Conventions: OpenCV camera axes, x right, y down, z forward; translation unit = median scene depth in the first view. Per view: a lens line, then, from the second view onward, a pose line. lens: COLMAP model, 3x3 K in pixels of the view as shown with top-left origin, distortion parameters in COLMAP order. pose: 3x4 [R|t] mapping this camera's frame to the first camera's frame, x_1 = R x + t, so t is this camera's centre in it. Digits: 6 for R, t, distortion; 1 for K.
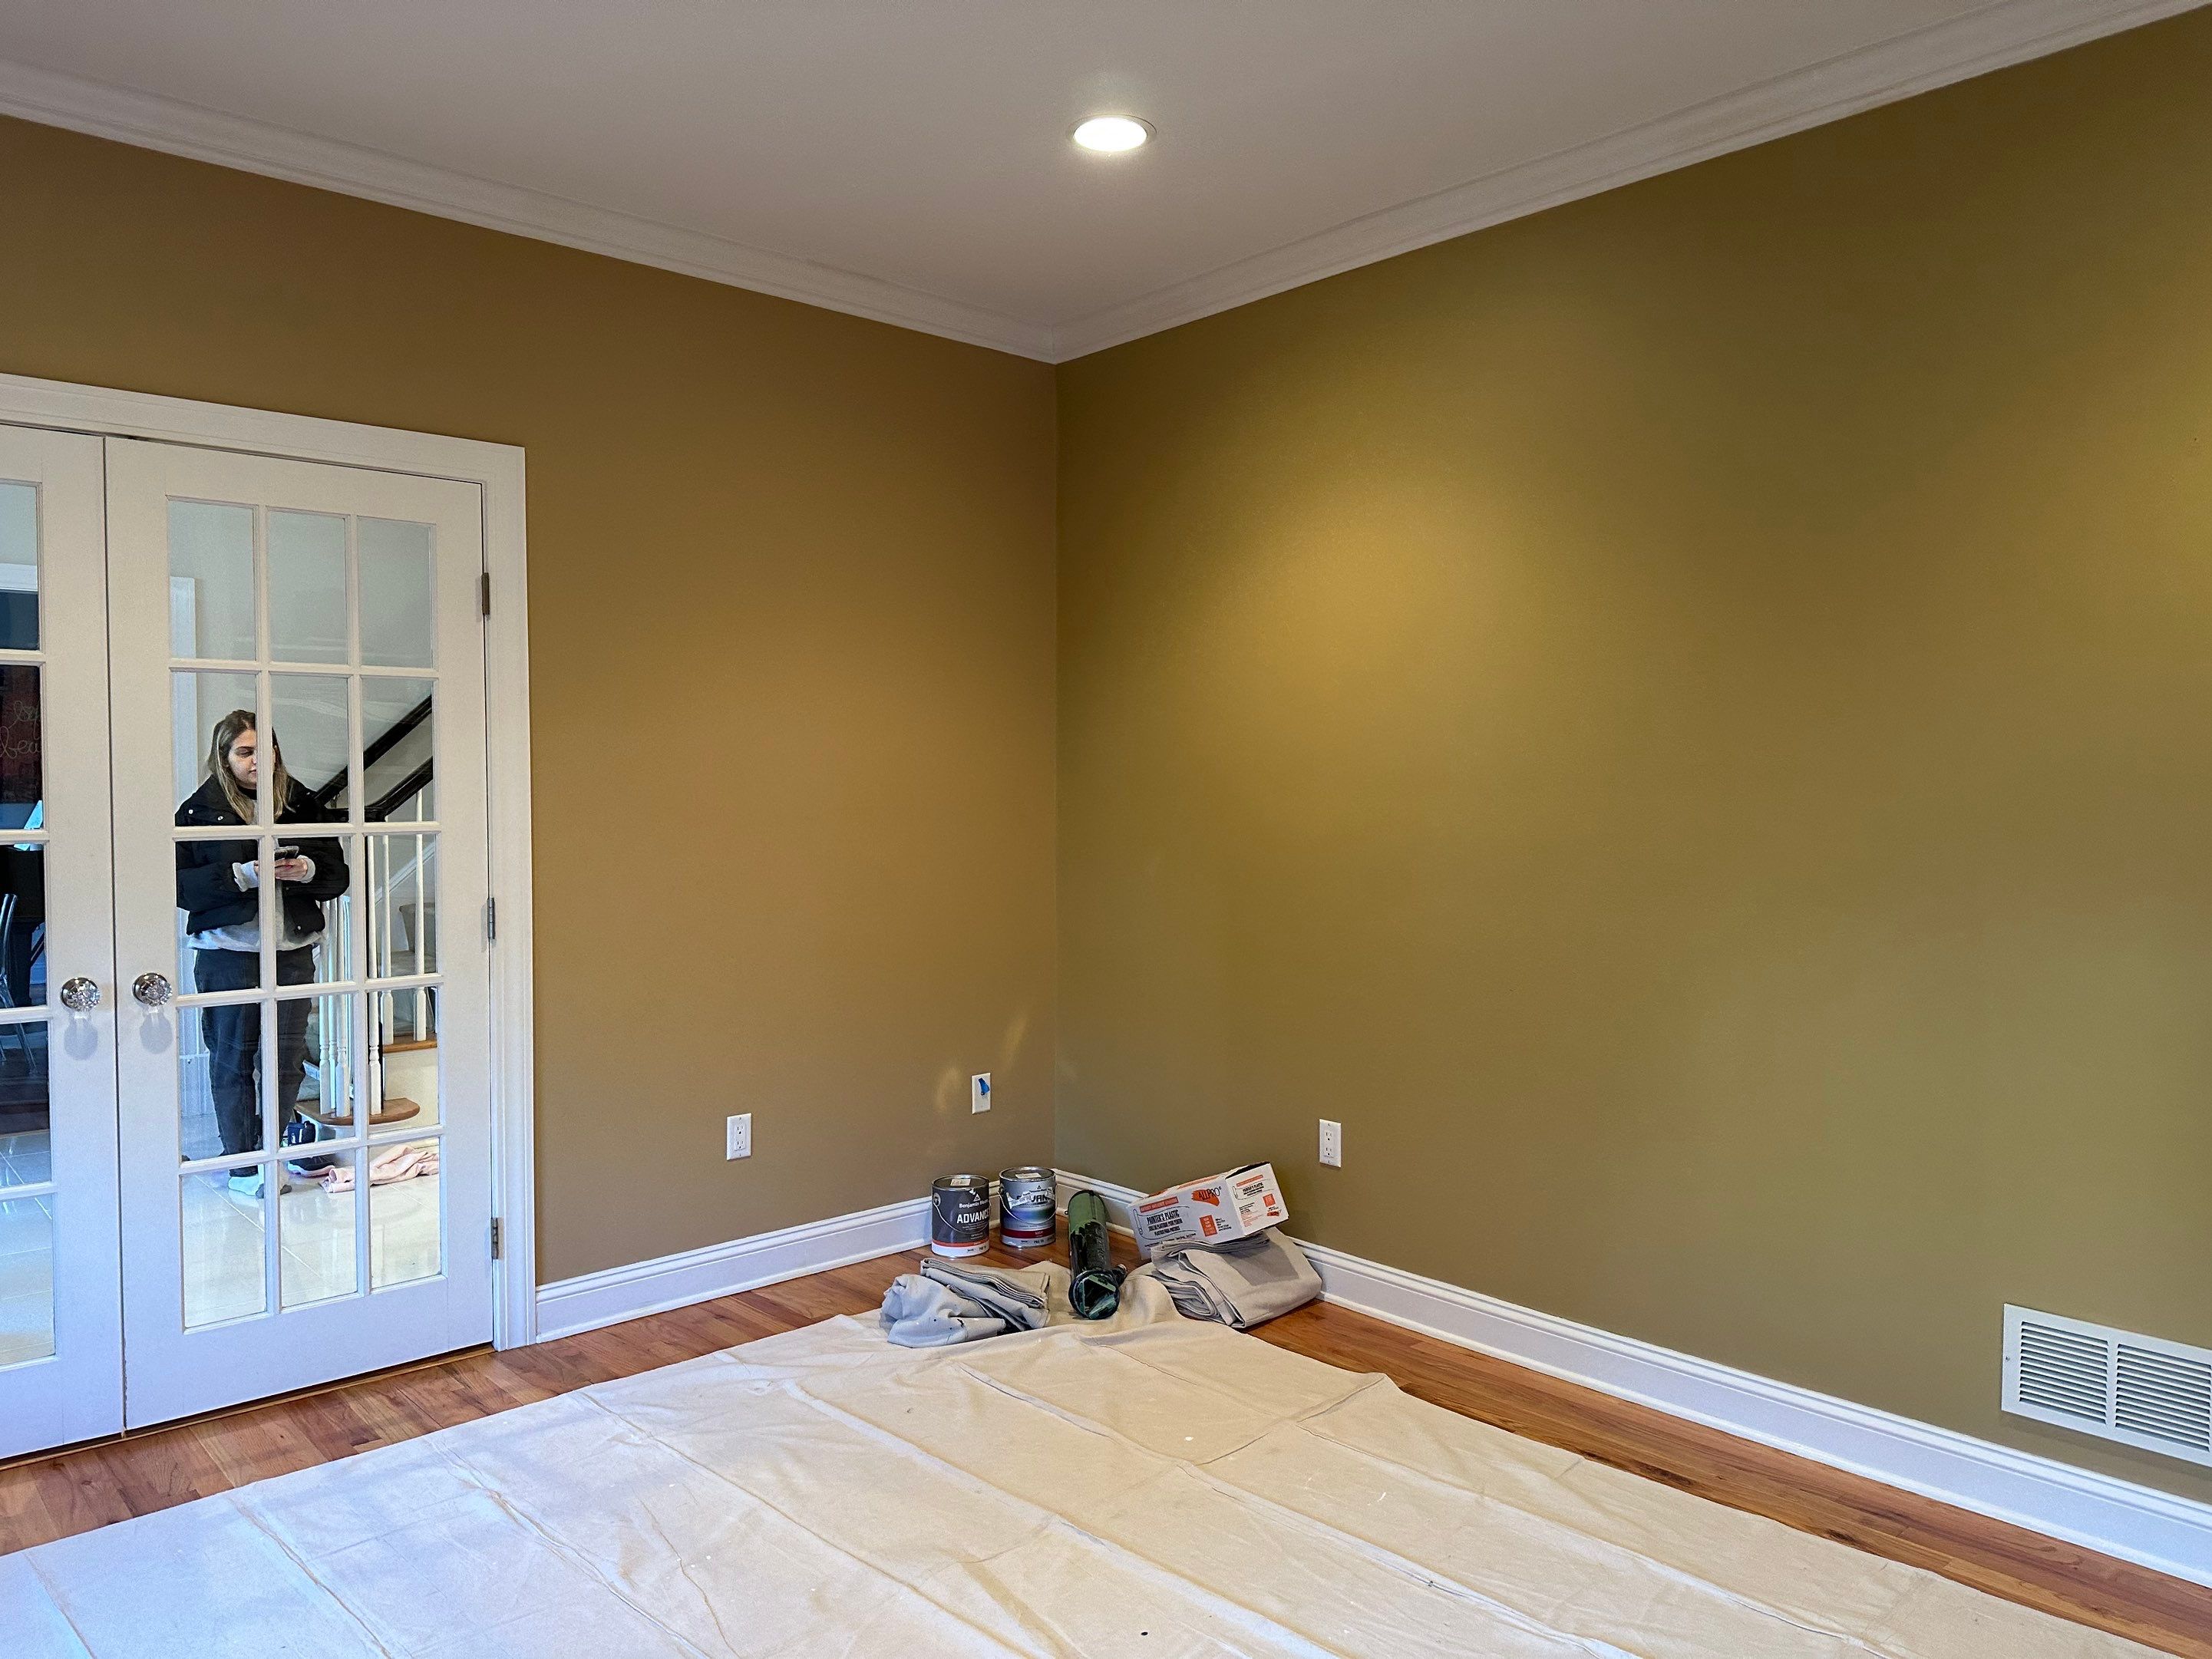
lens RADIAL K [[1556.1, 0, 1090.2], [0, 1556.1, 841.2], [0, 0, 1]] dist [0.021844, -0.017427]
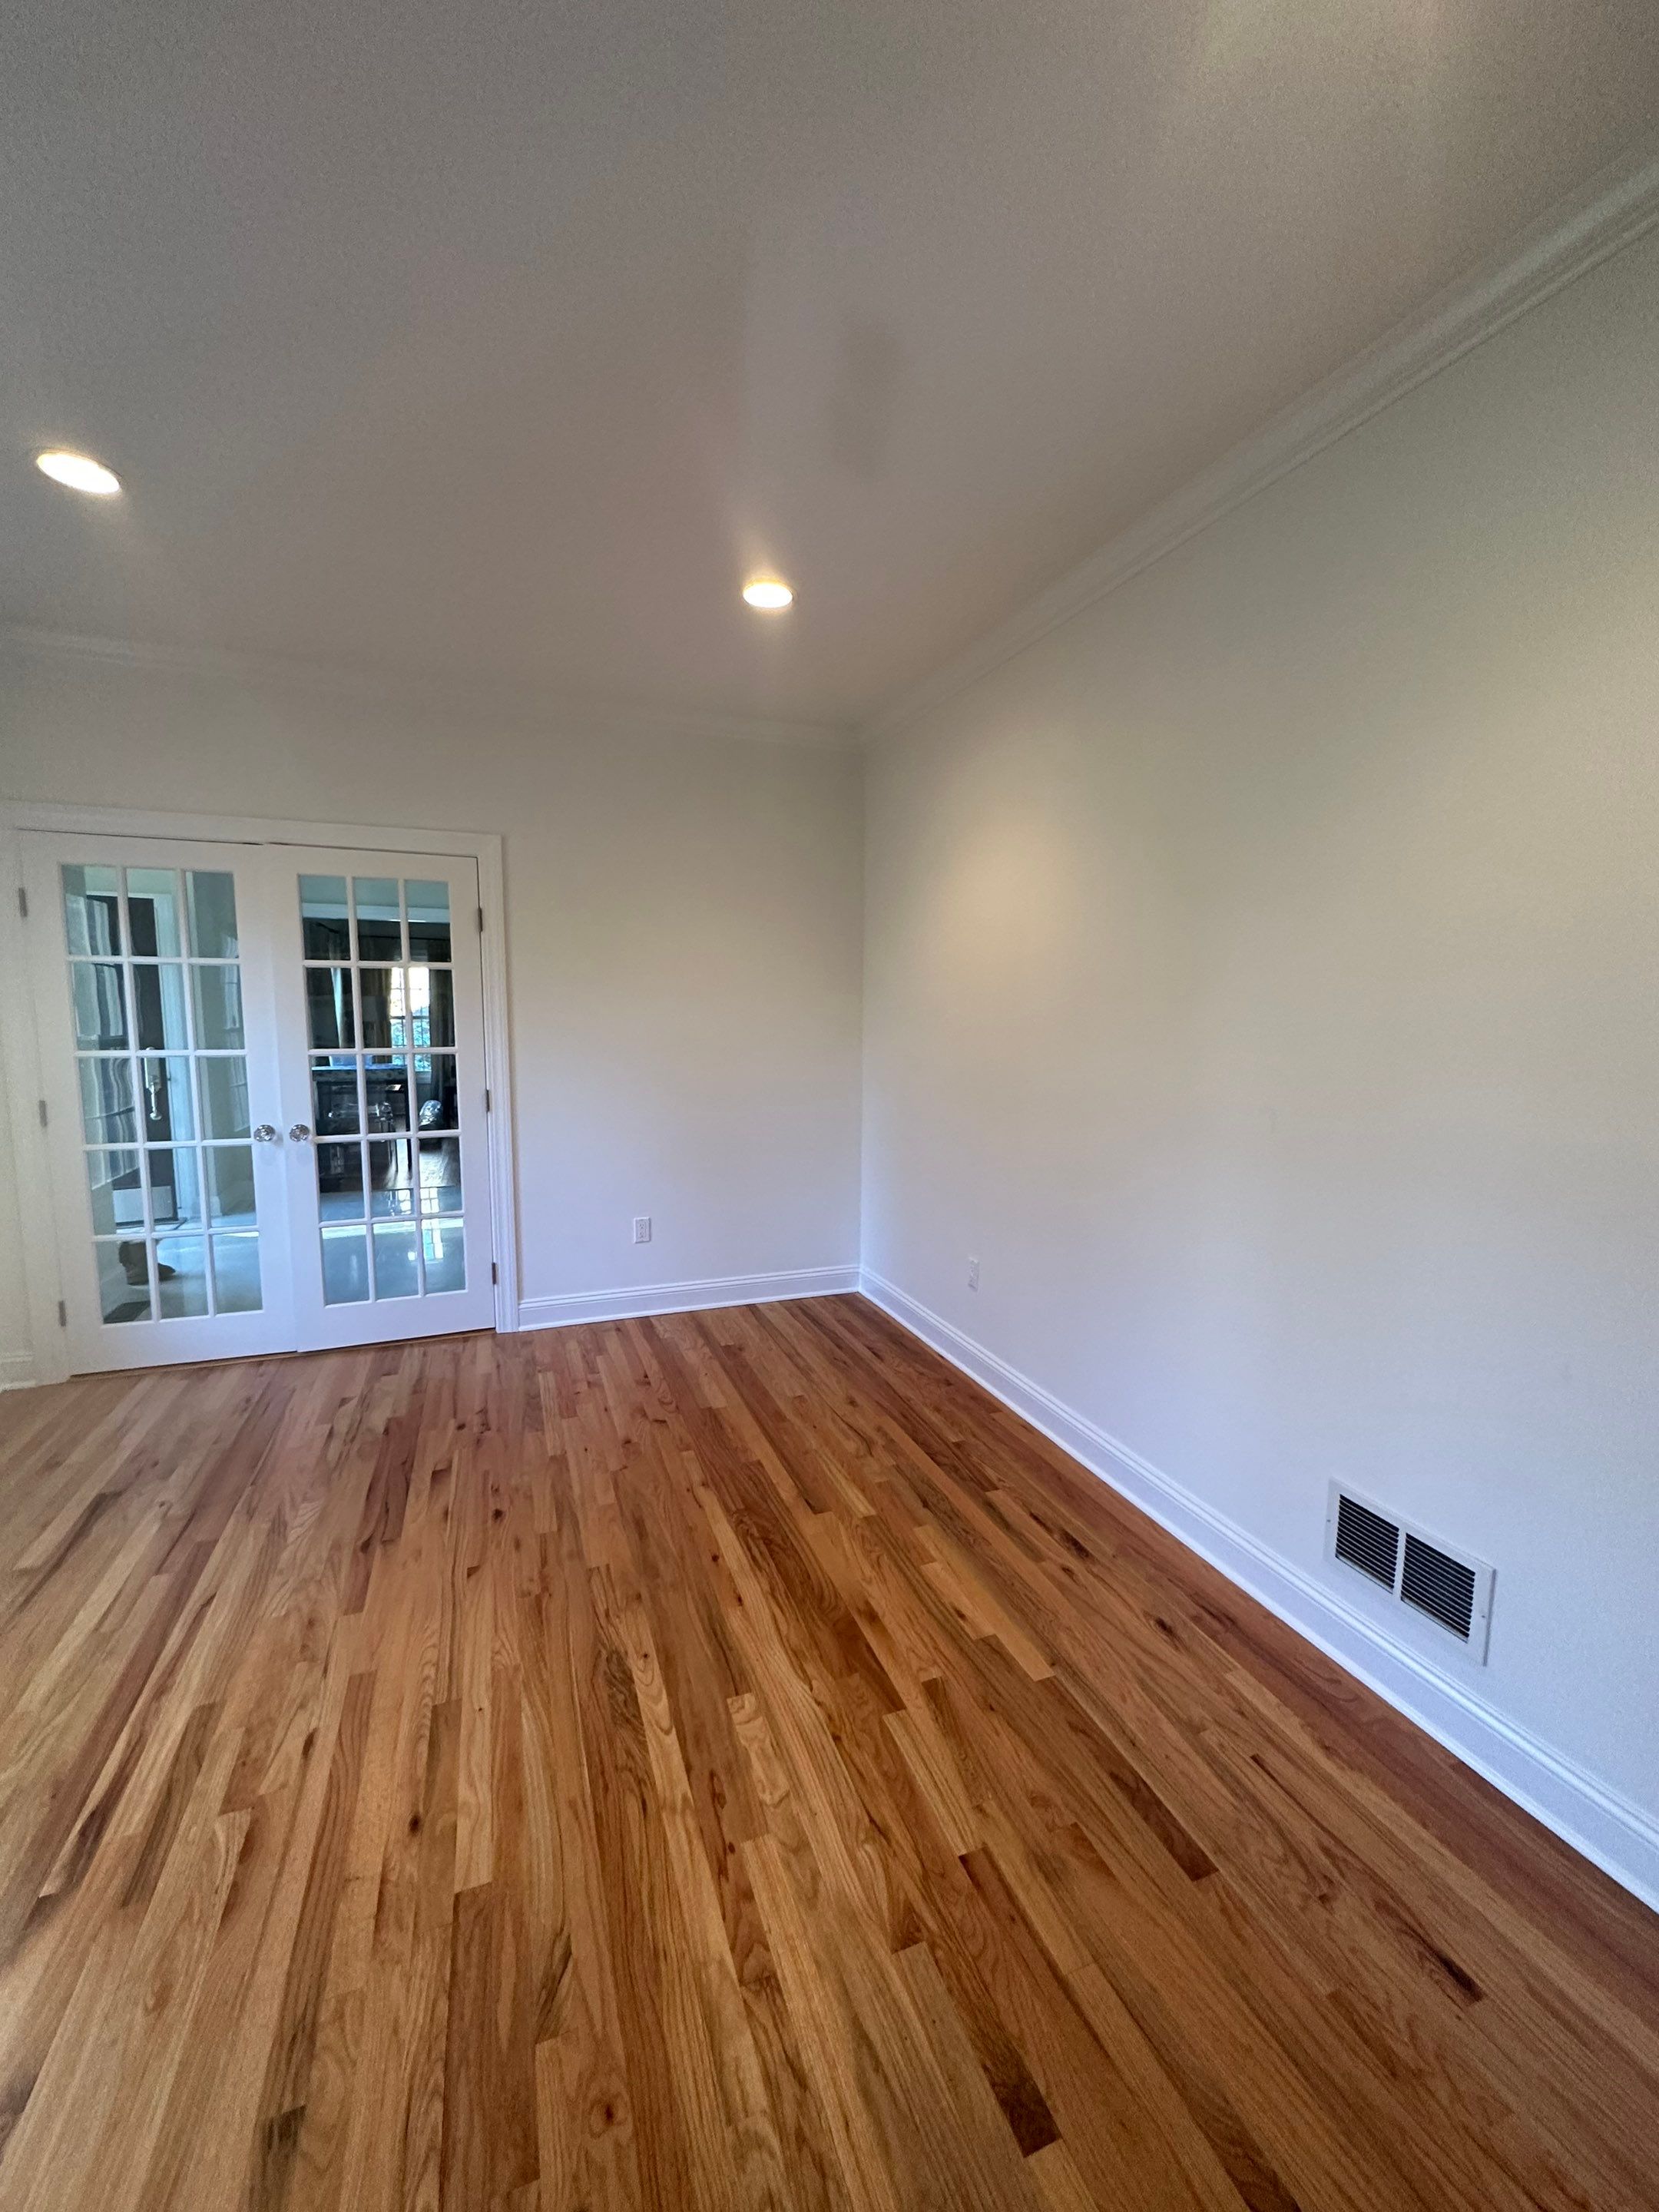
lens RADIAL K [[878.8, 0, 832.4], [0, 878.8, 1107.2], [0, 0, 1]] dist [-0.001589, 0.000565]
pose [[0.931568, 0.041127, -0.361234, 0.410217], [-0.014480, 0.996990, 0.076168, -0.030442], [0.363279, -0.065725, 0.929359, 0.222129]]
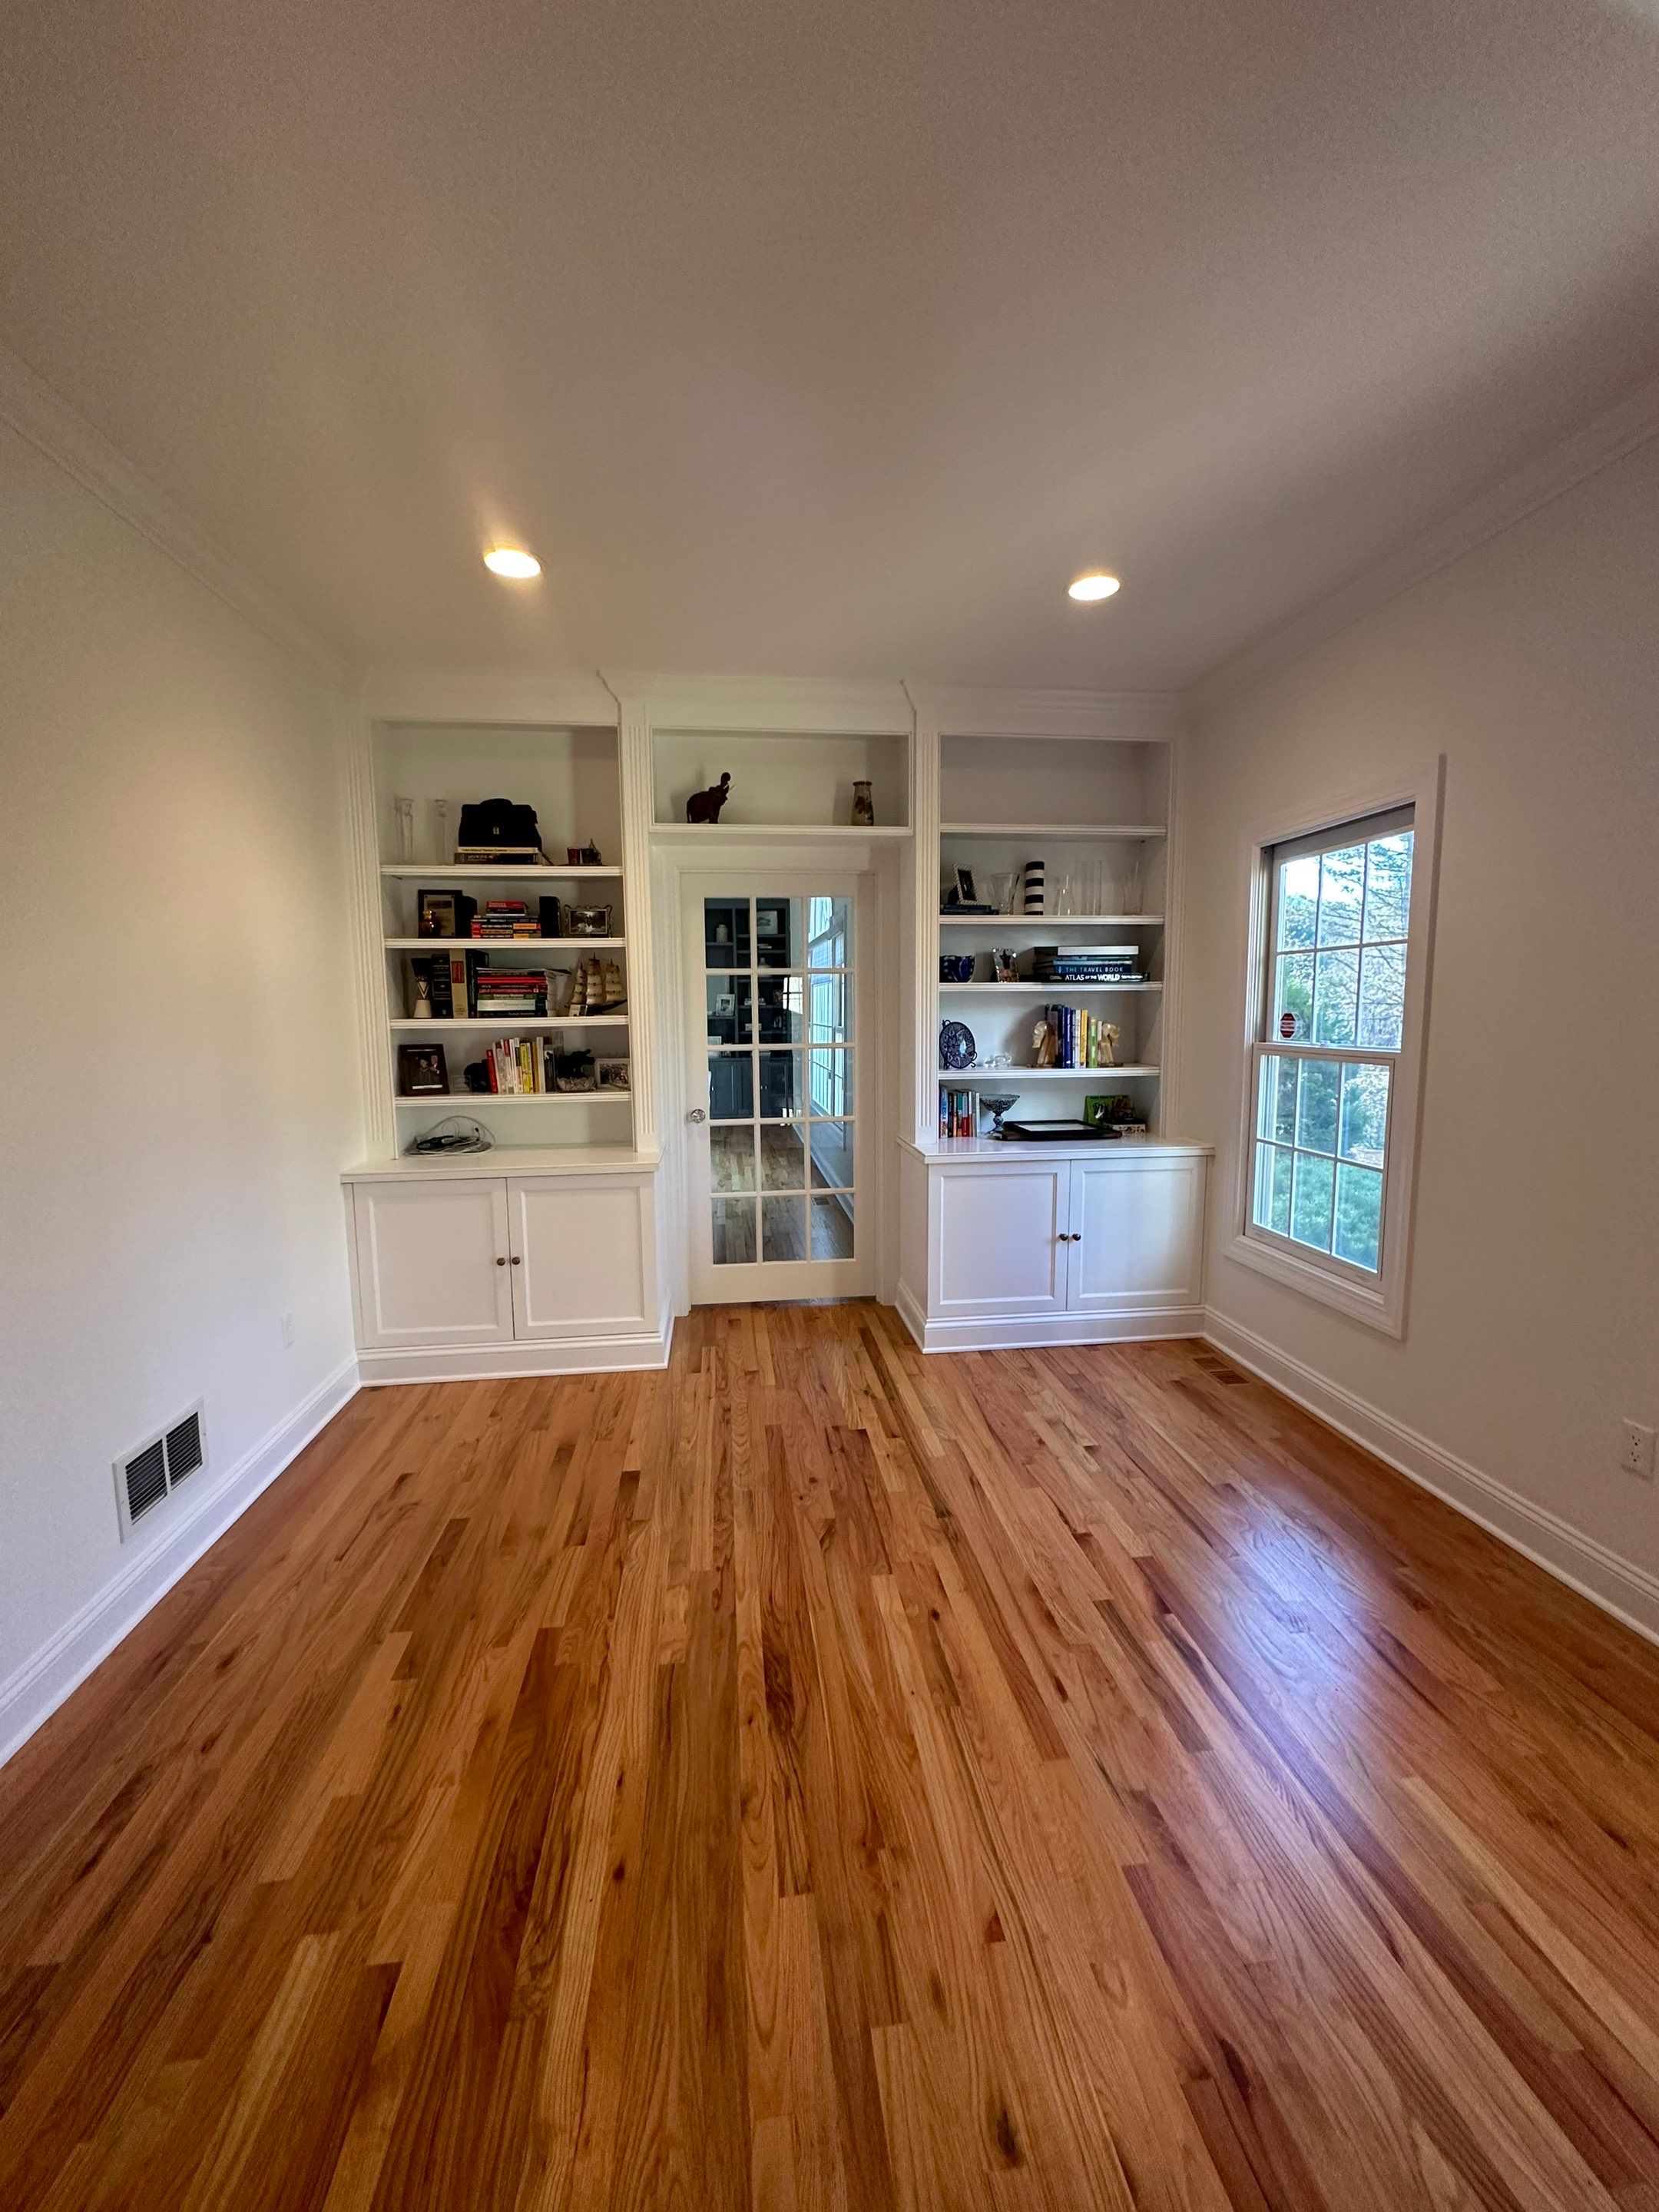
lens RADIAL K [[878.8, 0, 836.5], [0, 878.8, 1090.4], [0, 0, 1]] dist [-0.001589, 0.000565]
pose [[-0.820275, -0.051150, 0.569678, -0.246066], [0.027947, 0.991219, 0.129241, -0.066531], [-0.571286, 0.121934, -0.811643, 1.074648]]
